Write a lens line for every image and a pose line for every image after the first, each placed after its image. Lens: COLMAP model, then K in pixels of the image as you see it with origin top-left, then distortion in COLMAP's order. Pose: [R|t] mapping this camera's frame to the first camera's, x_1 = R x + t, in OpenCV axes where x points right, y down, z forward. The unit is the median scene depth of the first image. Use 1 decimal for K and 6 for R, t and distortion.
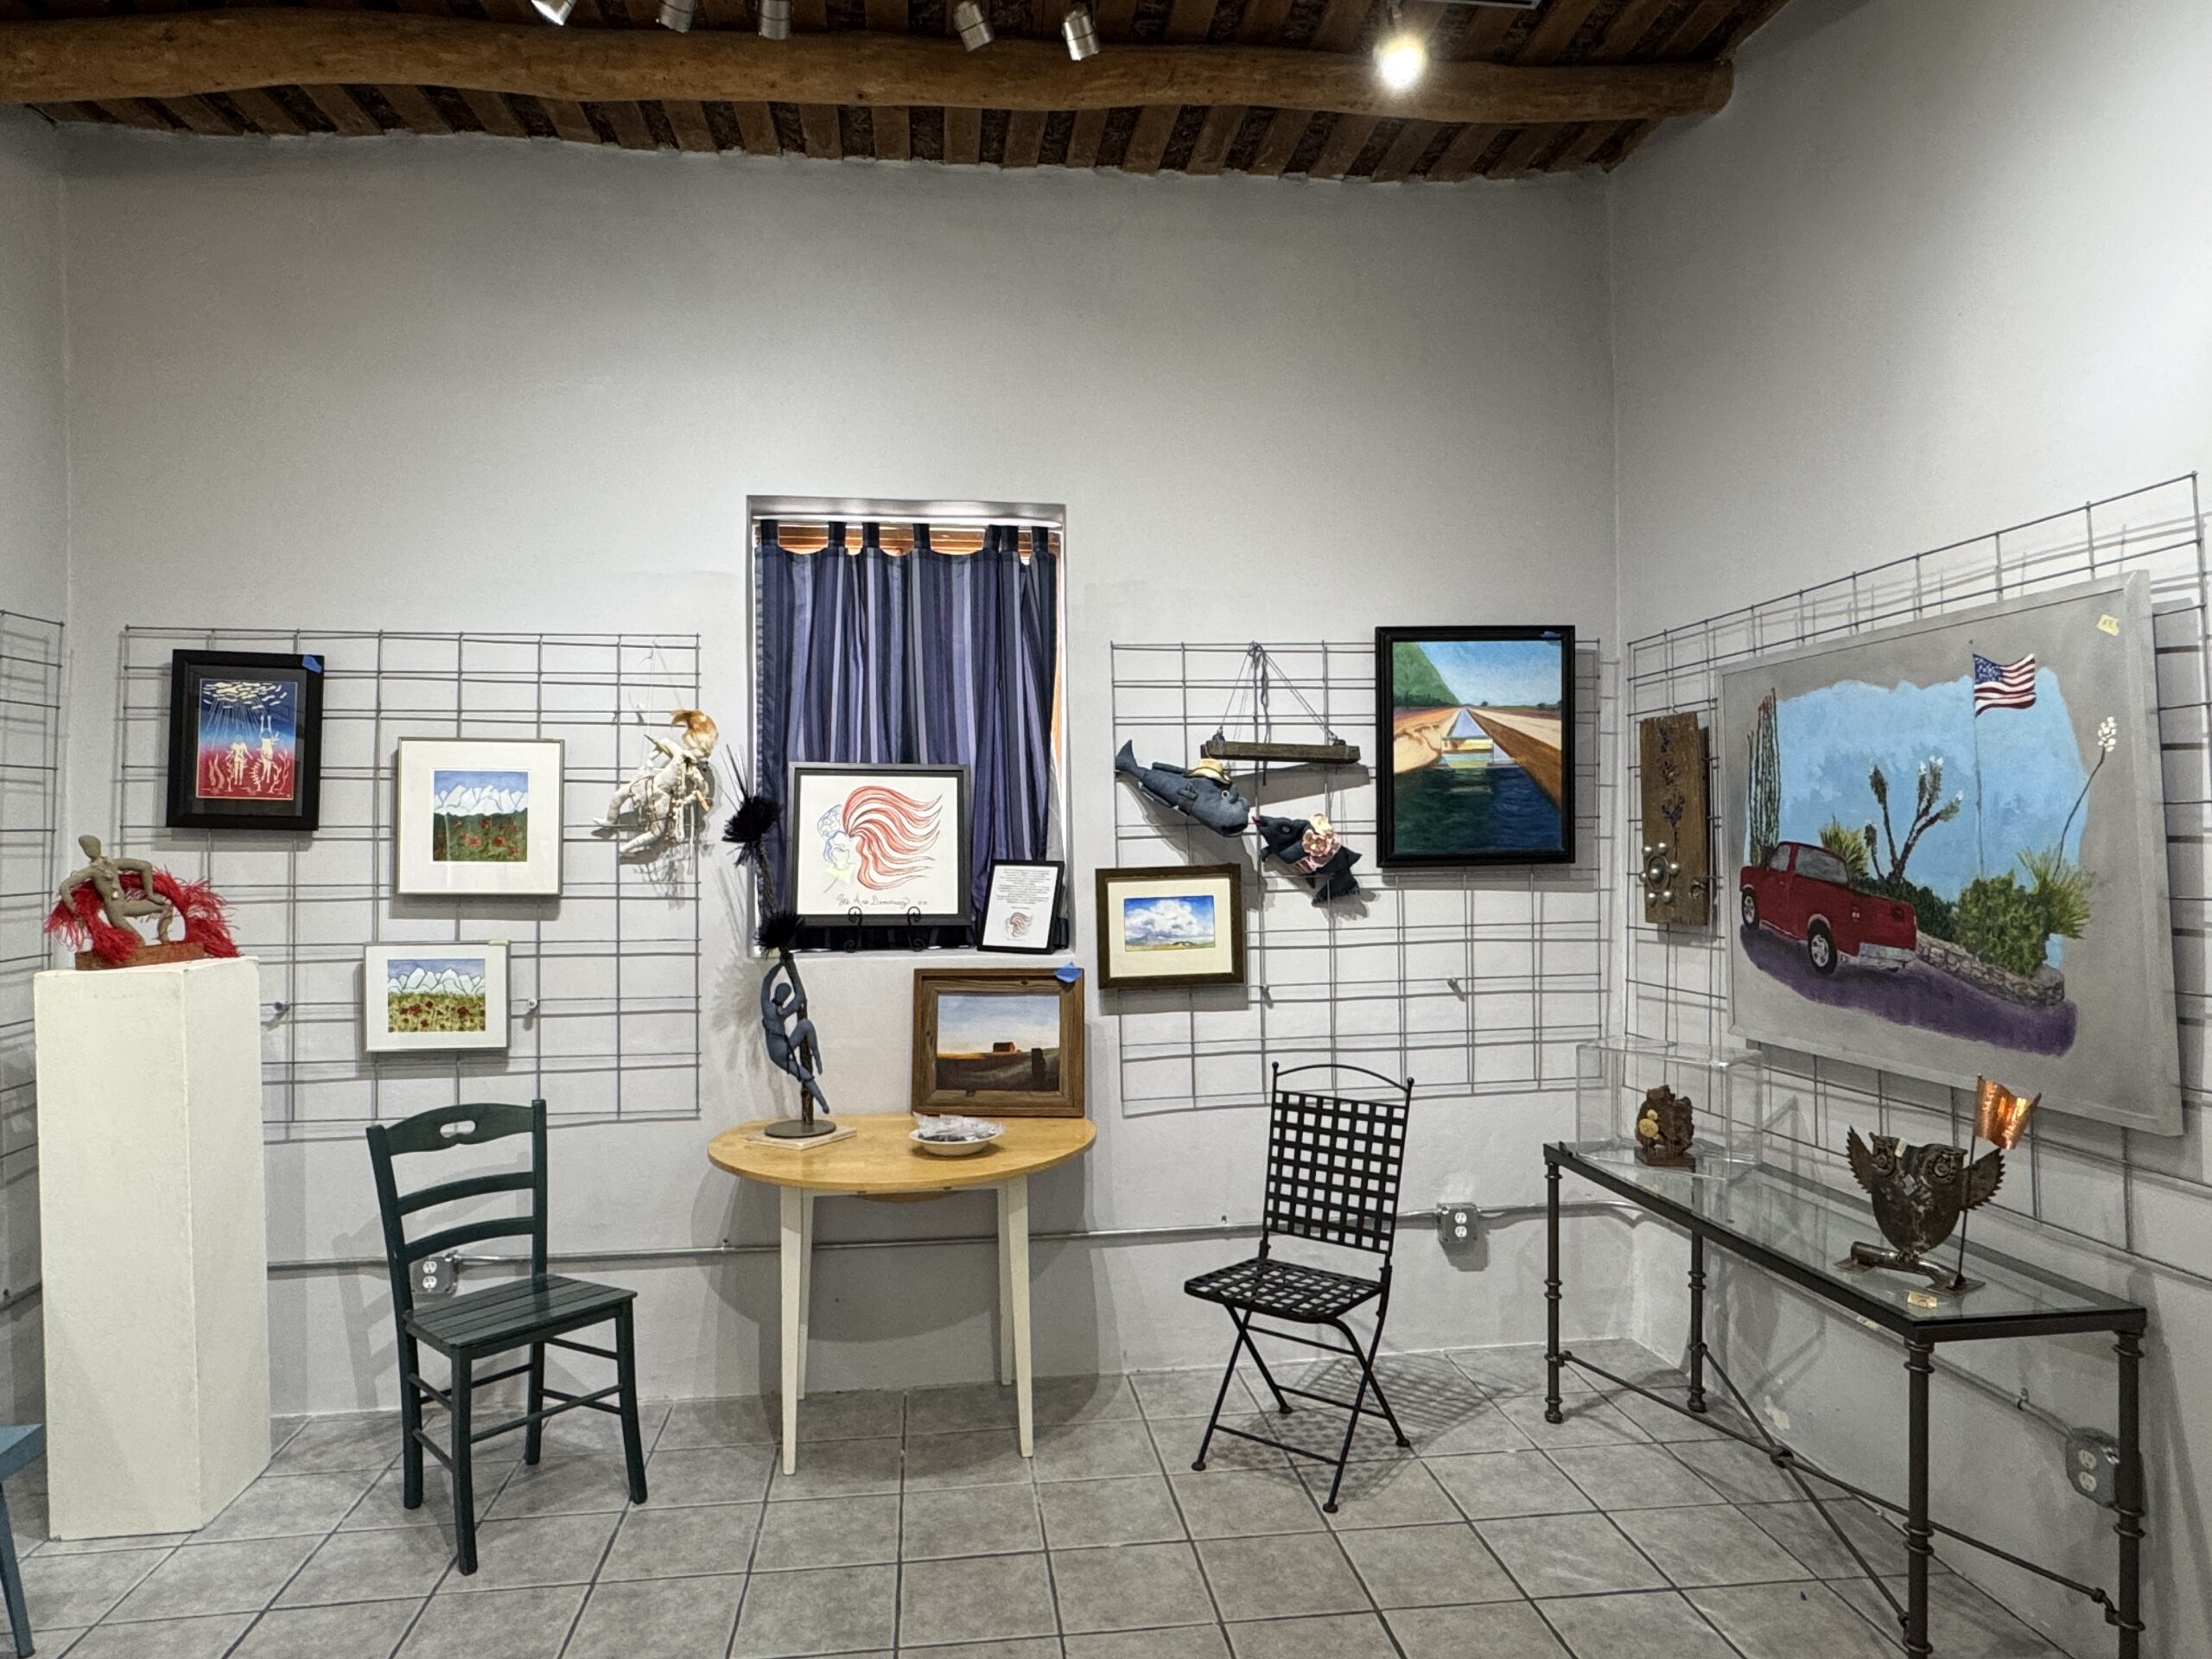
lens RADIAL K [[1390.7, 0, 1103.8], [0, 1390.7, 835.8], [0, 0, 1]] dist [0.007835, -0.001852]
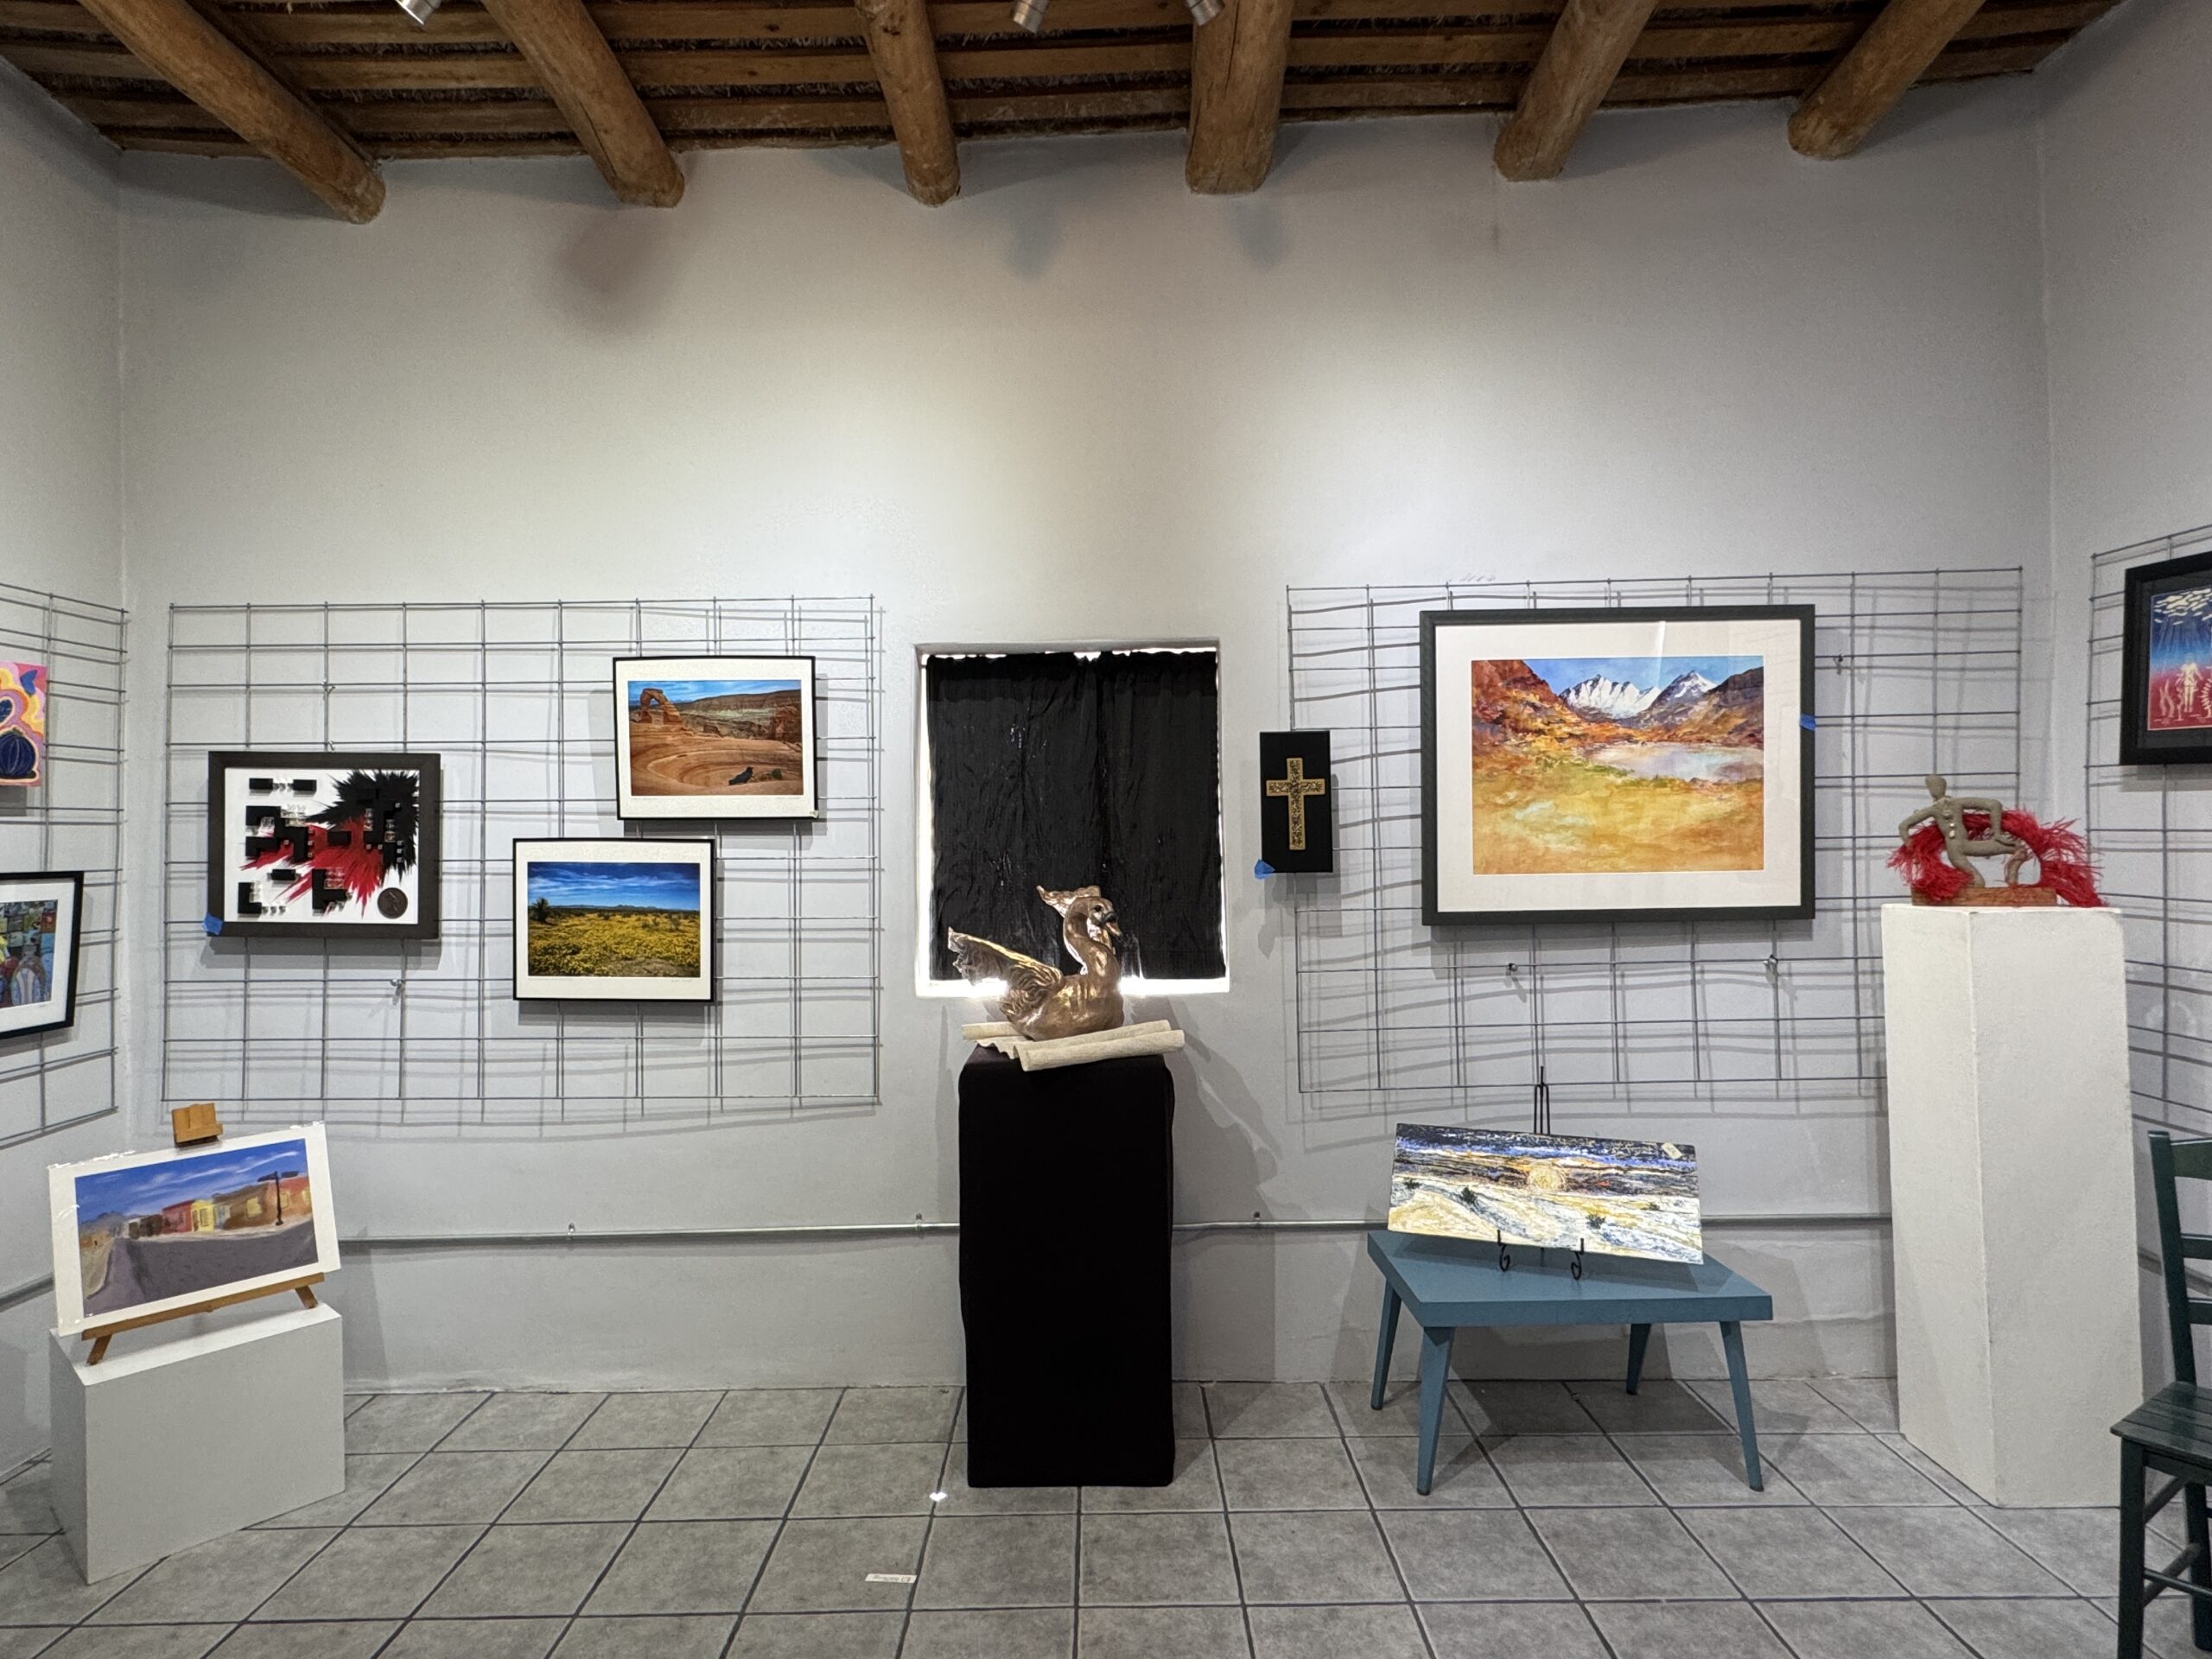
lens RADIAL K [[1213.6, 0, 1110.4], [0, 1213.6, 830.5], [0, 0, 1]] dist [0.000064, 0.002179]
pose [[-0.135006, 0.008722, -0.990806, 0.207732], [0.012693, 0.999894, 0.007073, 0.022379], [0.990763, -0.011622, -0.135103, 0.444769]]
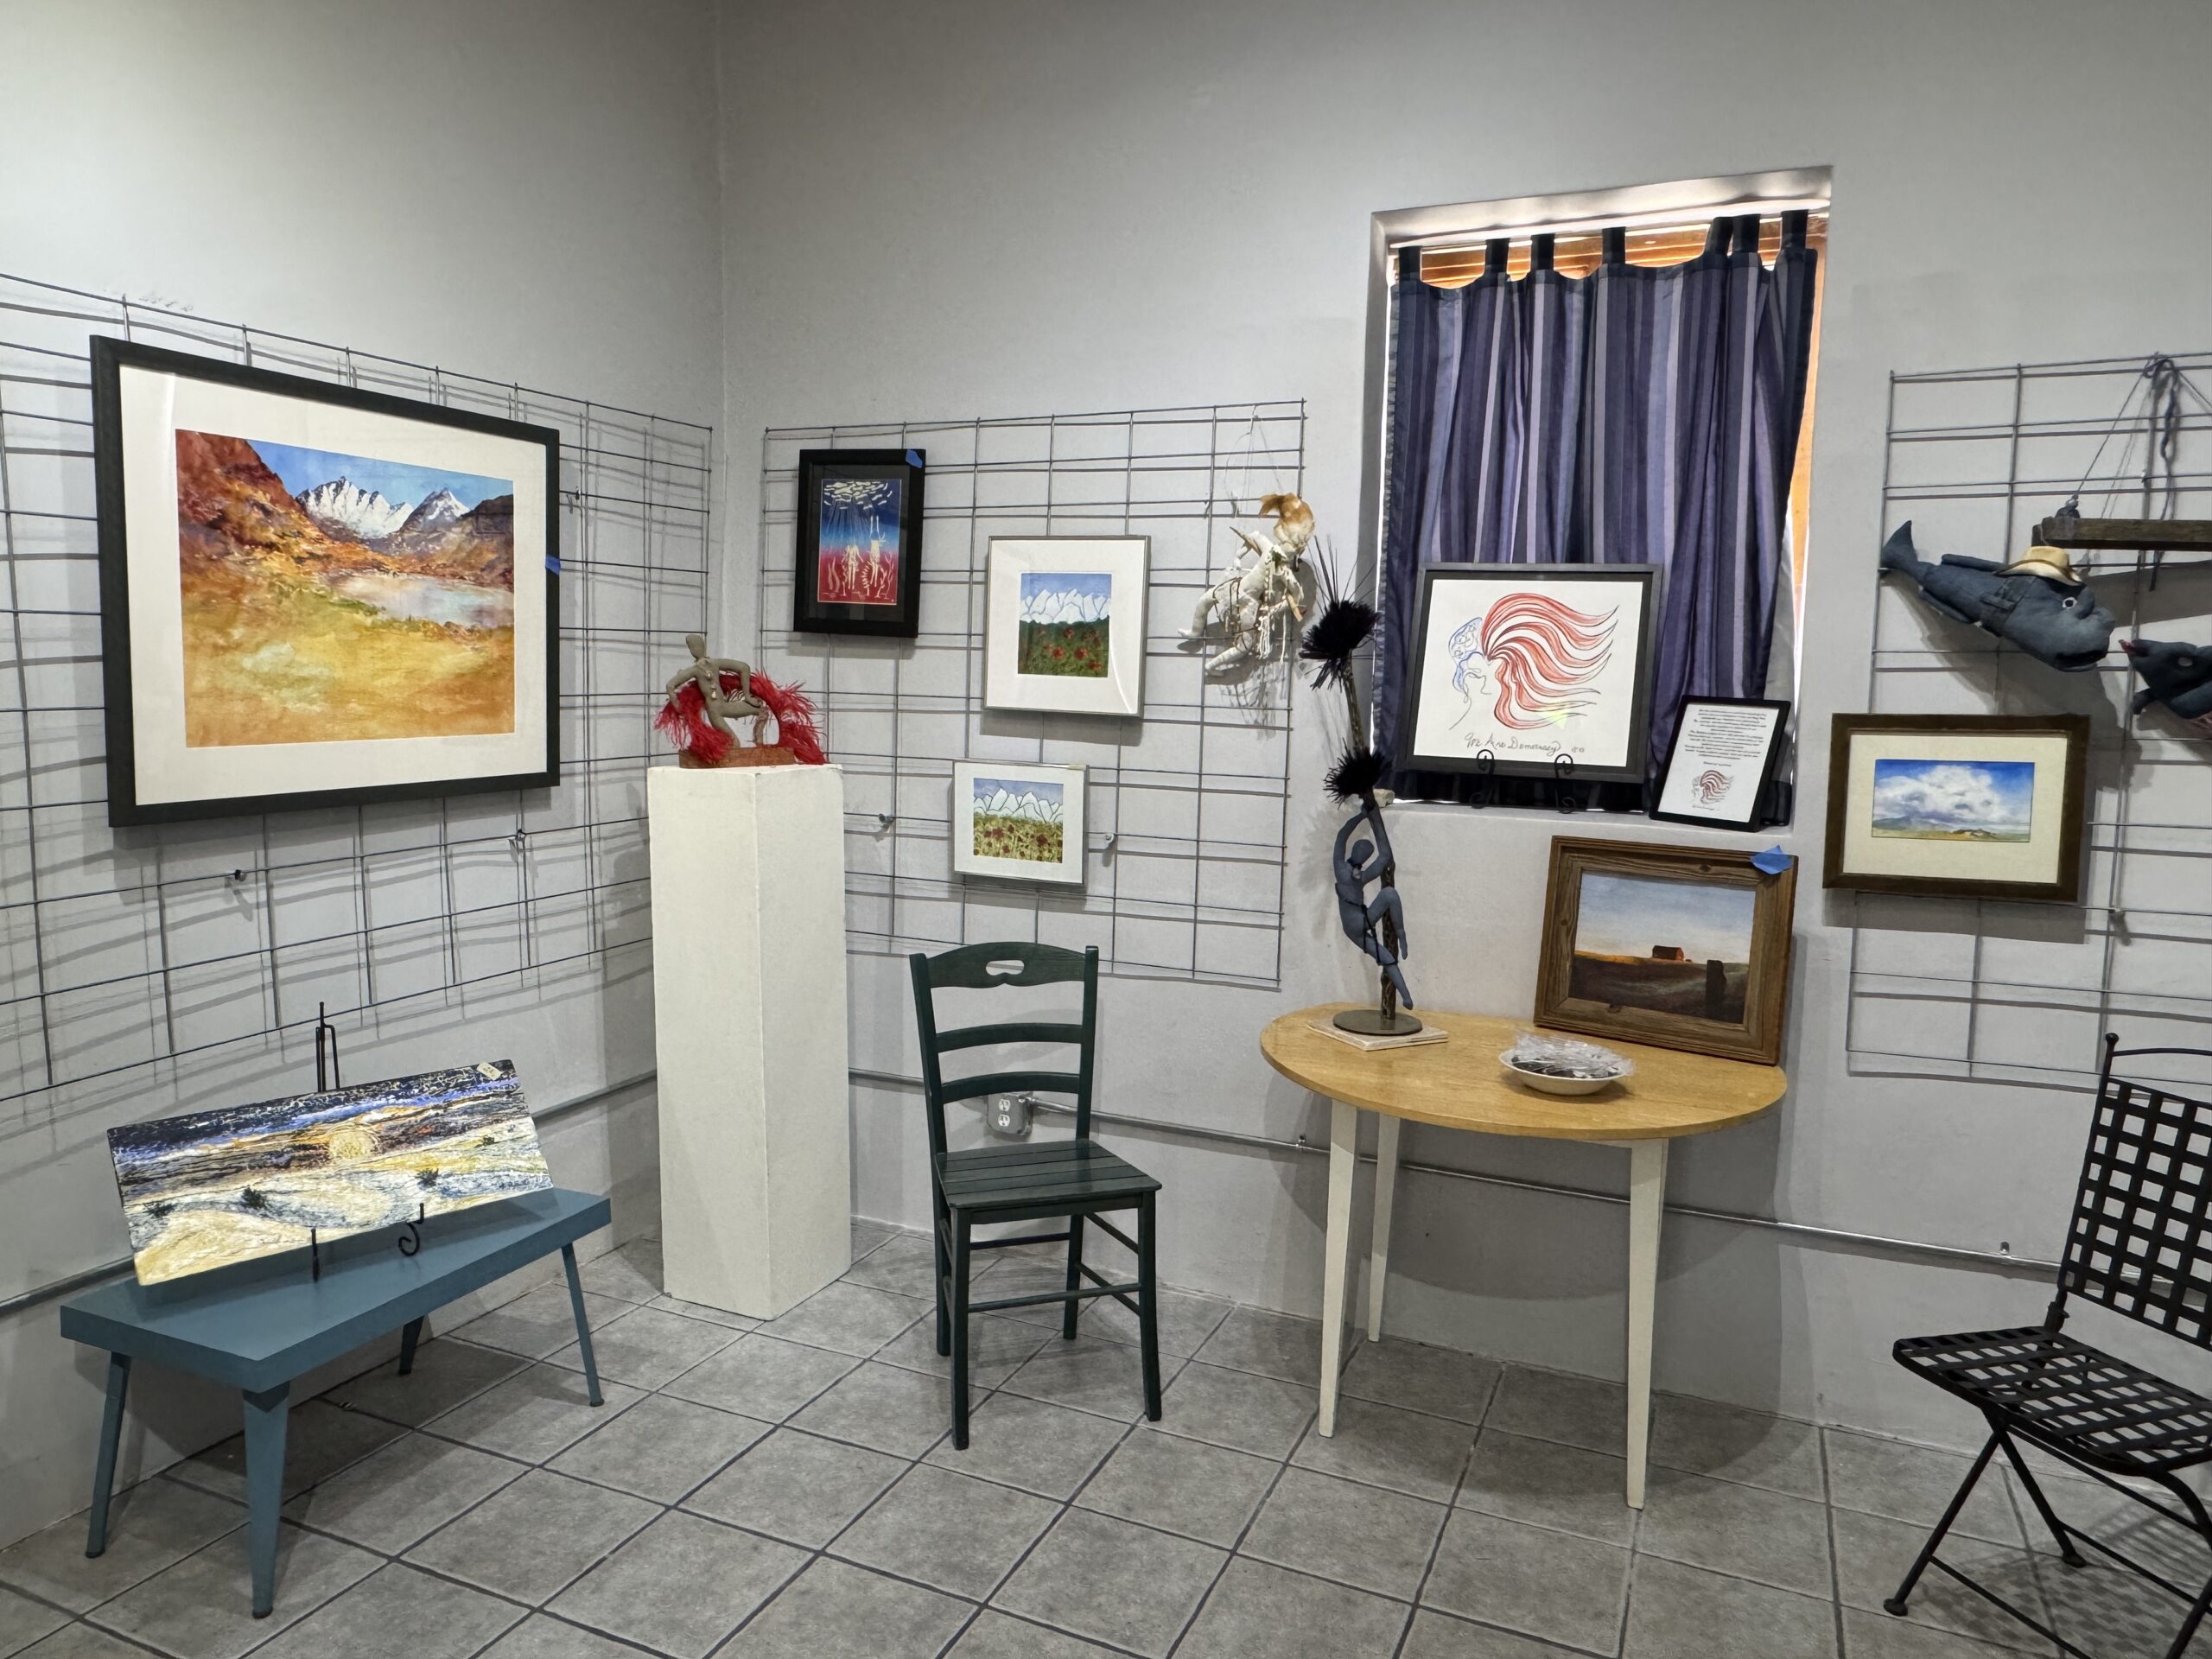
lens RADIAL K [[1458.5, 0, 1096.5], [0, 1458.5, 827.7], [0, 0, 1]] dist [-0.004422, 0.007024]
pose [[0.849785, 0.082967, -0.520559, 0.069555], [-0.027829, 0.993220, 0.112871, 0.009474], [0.526394, -0.081429, 0.846332, 0.213775]]
